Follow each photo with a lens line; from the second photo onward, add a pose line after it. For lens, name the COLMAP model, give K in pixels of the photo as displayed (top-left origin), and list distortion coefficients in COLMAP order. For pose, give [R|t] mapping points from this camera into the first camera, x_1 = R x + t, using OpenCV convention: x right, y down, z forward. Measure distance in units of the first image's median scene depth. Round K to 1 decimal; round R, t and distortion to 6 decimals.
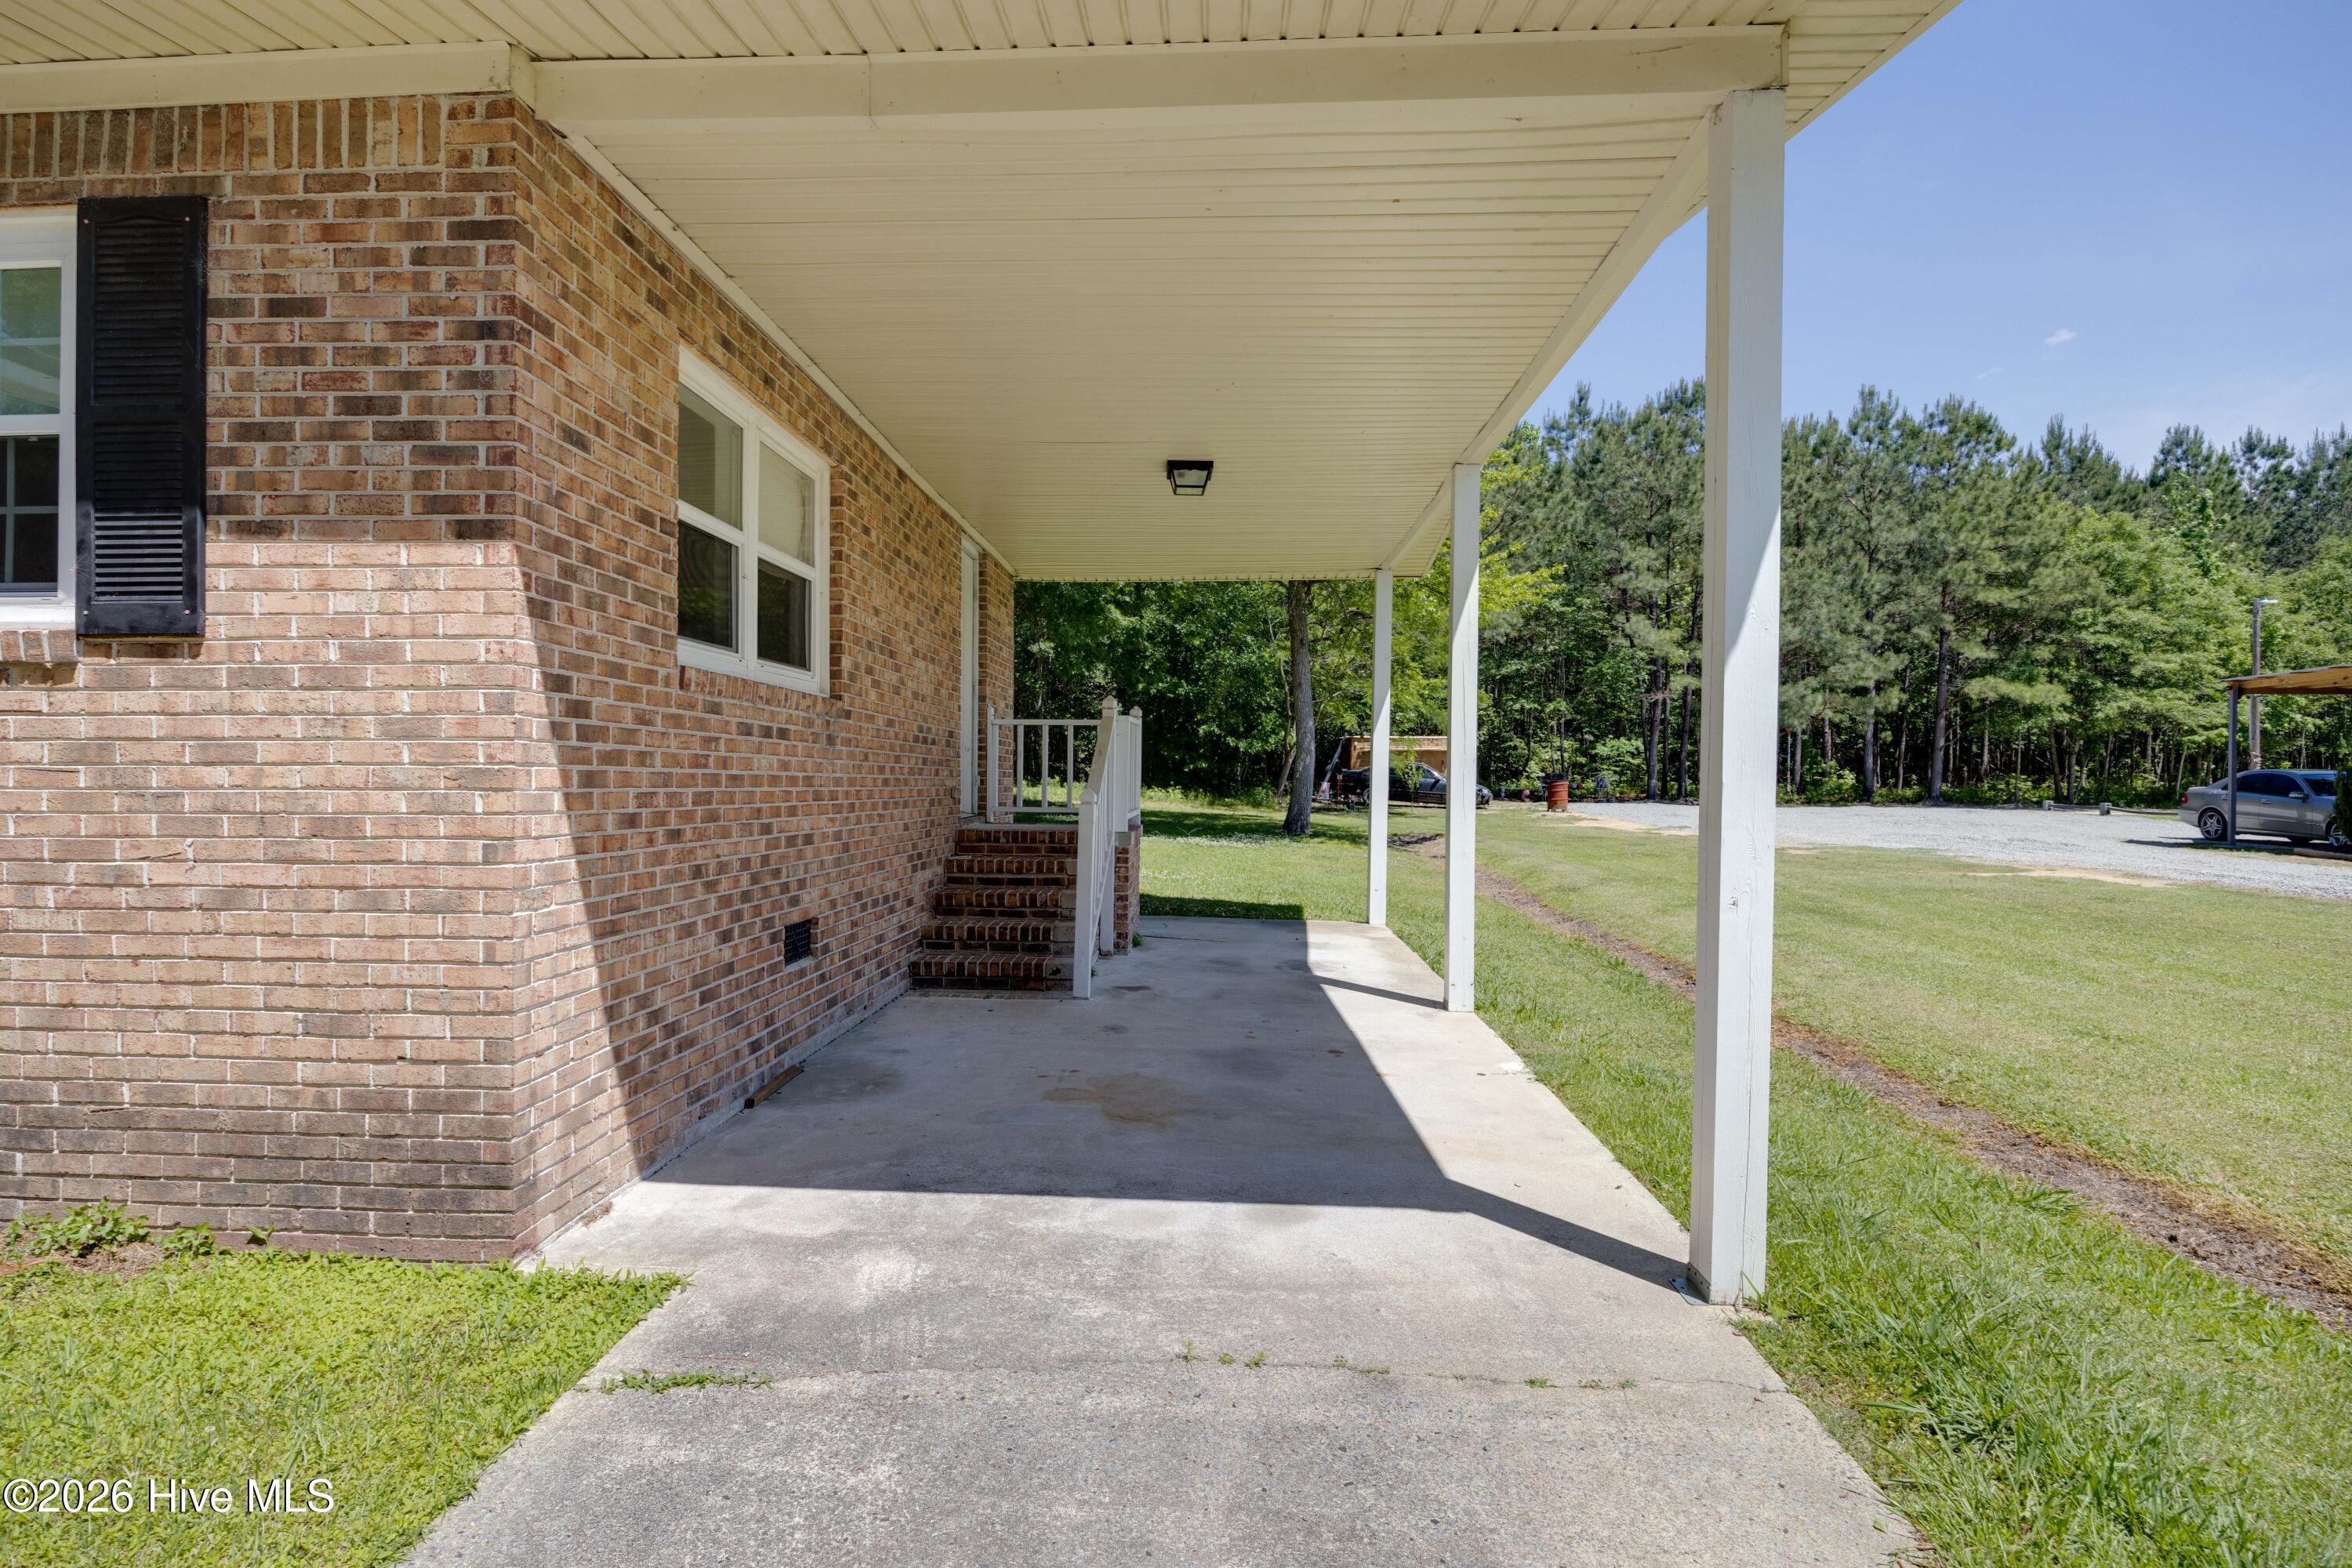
lens RADIAL K [[1171.4, 0, 1170.9], [0, 1171.4, 768.3], [0, 0, 1]] dist [-0.010532, 0.001253]
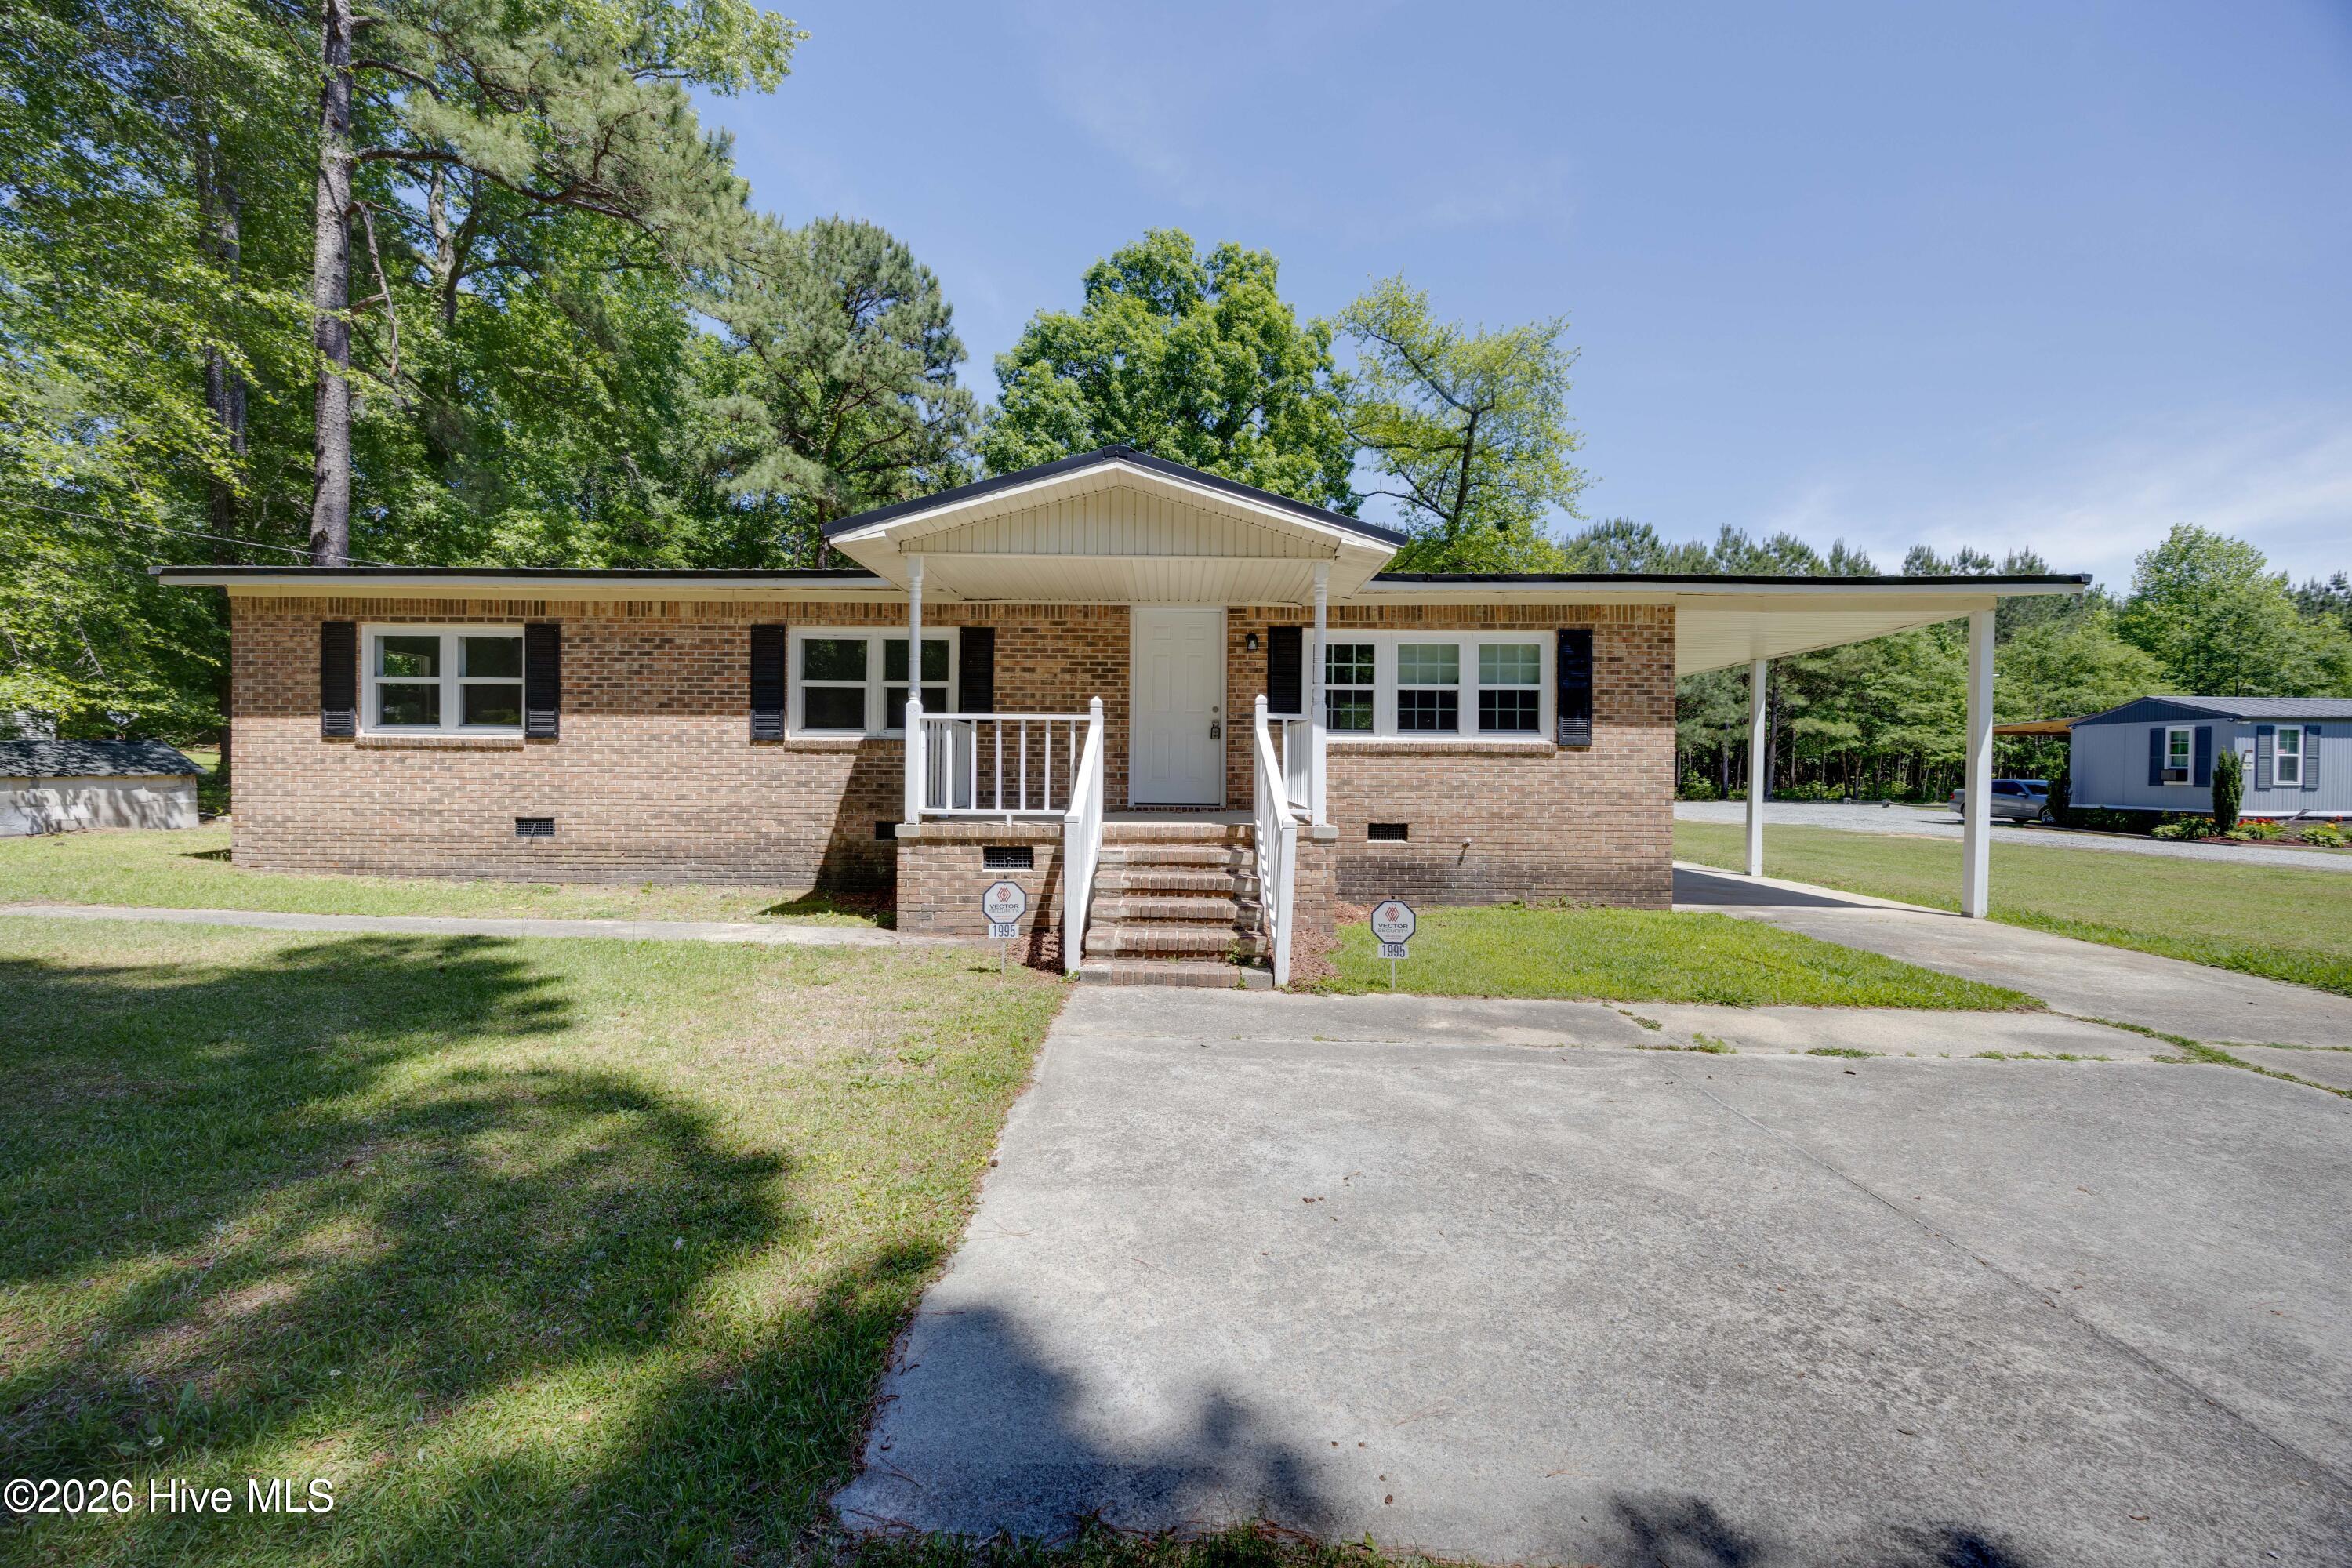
lens RADIAL K [[892.8, 0, 1164.4], [0, 892.8, 776.3], [0, 0, 1]] dist [0.000396, -0.000516]
pose [[0.999378, 0.004861, 0.034928, -0.190706], [-0.005018, 0.999978, 0.004413, -0.001646], [-0.034905, -0.004585, 0.999380, -0.152962]]
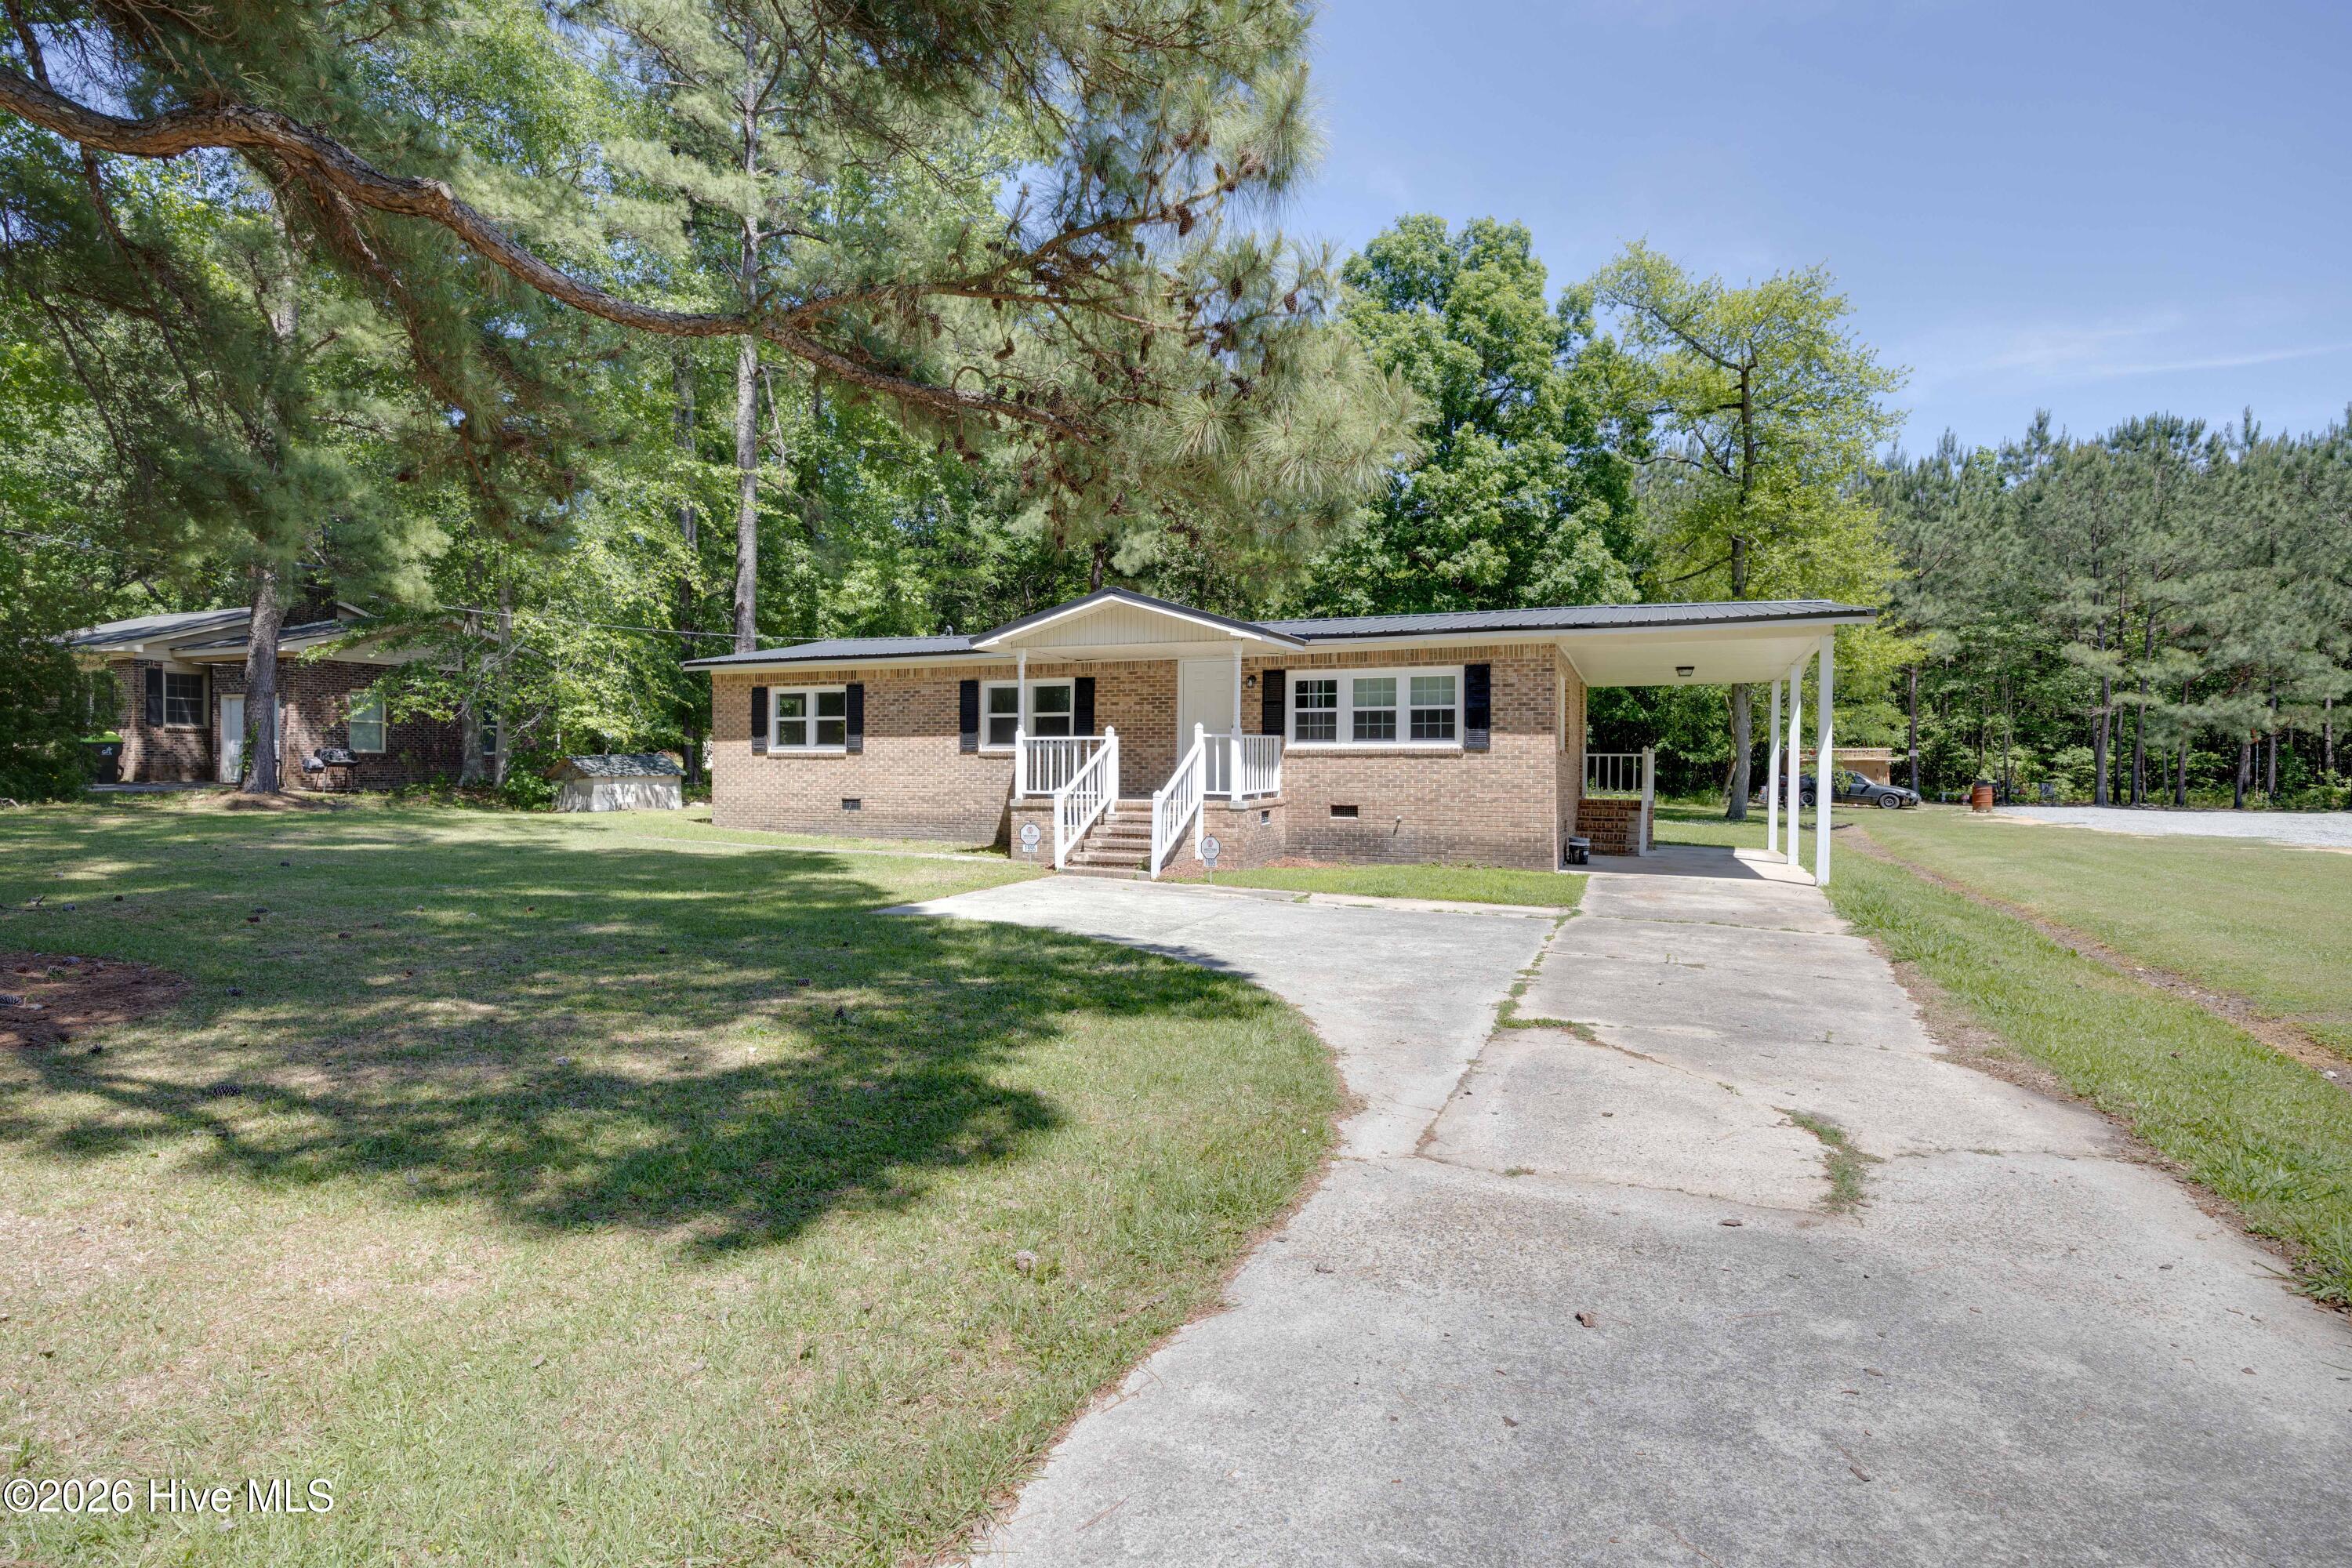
lens RADIAL K [[1171.4, 0, 1166.9], [0, 1171.4, 780.2], [0, 0, 1]] dist [-0.010532, 0.001253]
pose [[0.937827, 0.003443, -0.347087, -0.030573], [-0.001857, 0.999986, 0.004902, 0.000114], [0.347099, -0.003952, 0.937820, -0.358573]]
